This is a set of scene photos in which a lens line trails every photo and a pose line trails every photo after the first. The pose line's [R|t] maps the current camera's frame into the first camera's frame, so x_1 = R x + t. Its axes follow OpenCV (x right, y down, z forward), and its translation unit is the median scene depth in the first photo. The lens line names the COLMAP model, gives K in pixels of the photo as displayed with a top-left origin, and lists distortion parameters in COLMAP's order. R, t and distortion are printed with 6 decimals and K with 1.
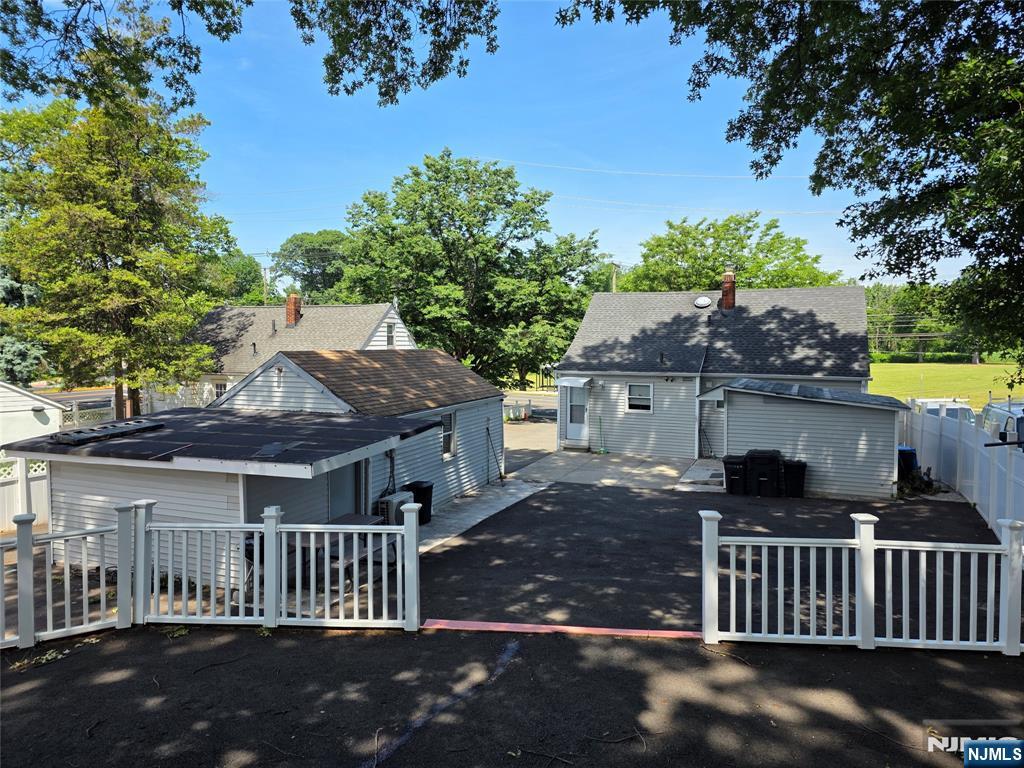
lens RADIAL K [[700.0, 0, 503.4], [0, 700.0, 397.2], [0, 0, 1]] dist [0.057669, -0.055204]
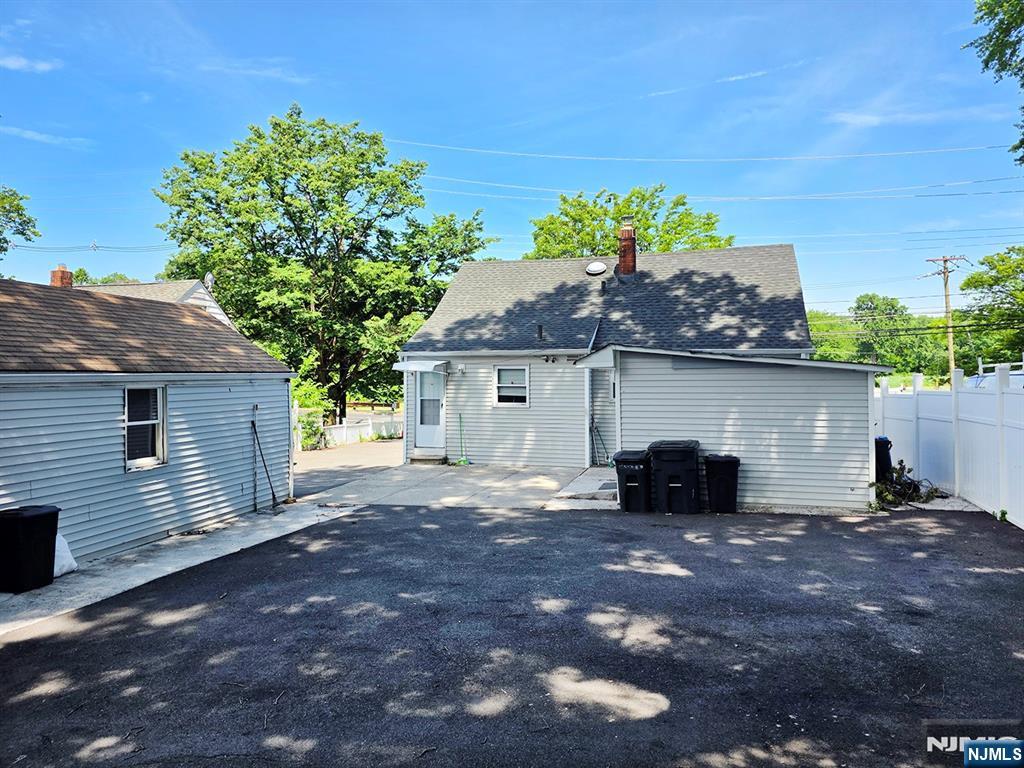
lens RADIAL K [[700.0, 0, 515.5], [0, 700.0, 383.2], [0, 0, 1]] dist [0.057669, -0.055204]
pose [[0.992082, -0.009367, 0.125243, 0.106098], [0.017936, 0.997560, -0.067467, 0.046317], [-0.124305, 0.069179, 0.989830, 0.277021]]
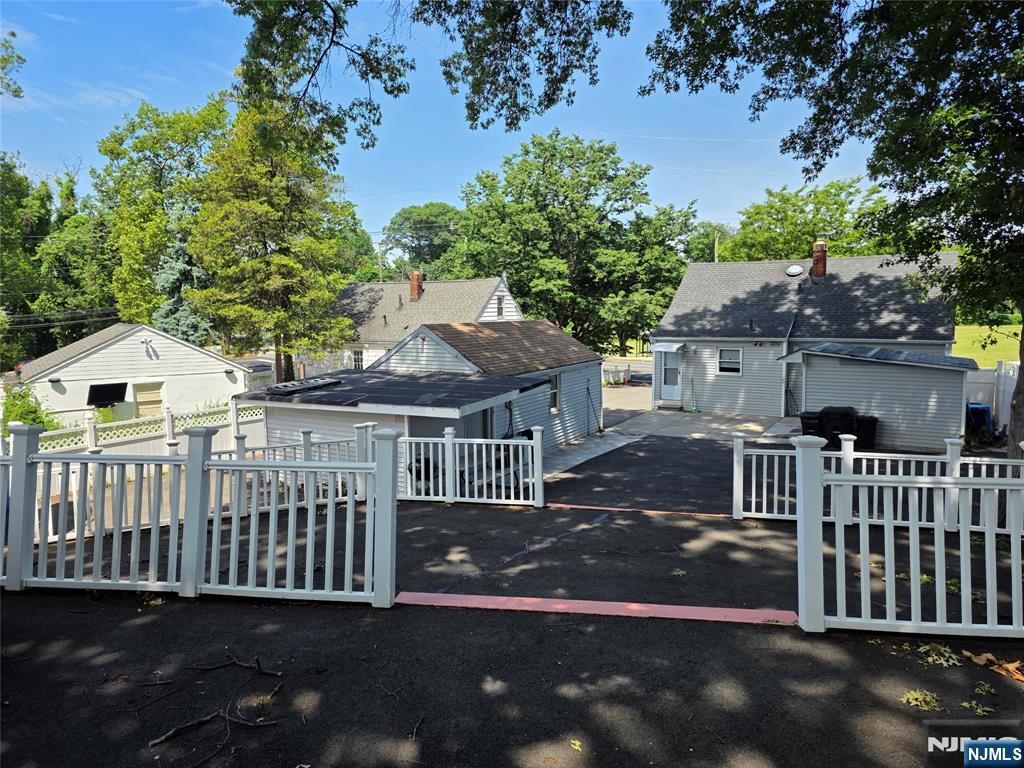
lens RADIAL K [[700.0, 0, 501.9], [0, 700.0, 400.0], [0, 0, 1]] dist [0.057669, -0.055204]
pose [[0.989533, 0.004342, -0.144244, 0.001701], [0.002973, 0.998722, 0.050461, 0.004725], [0.144279, -0.050361, 0.988255, -0.135631]]
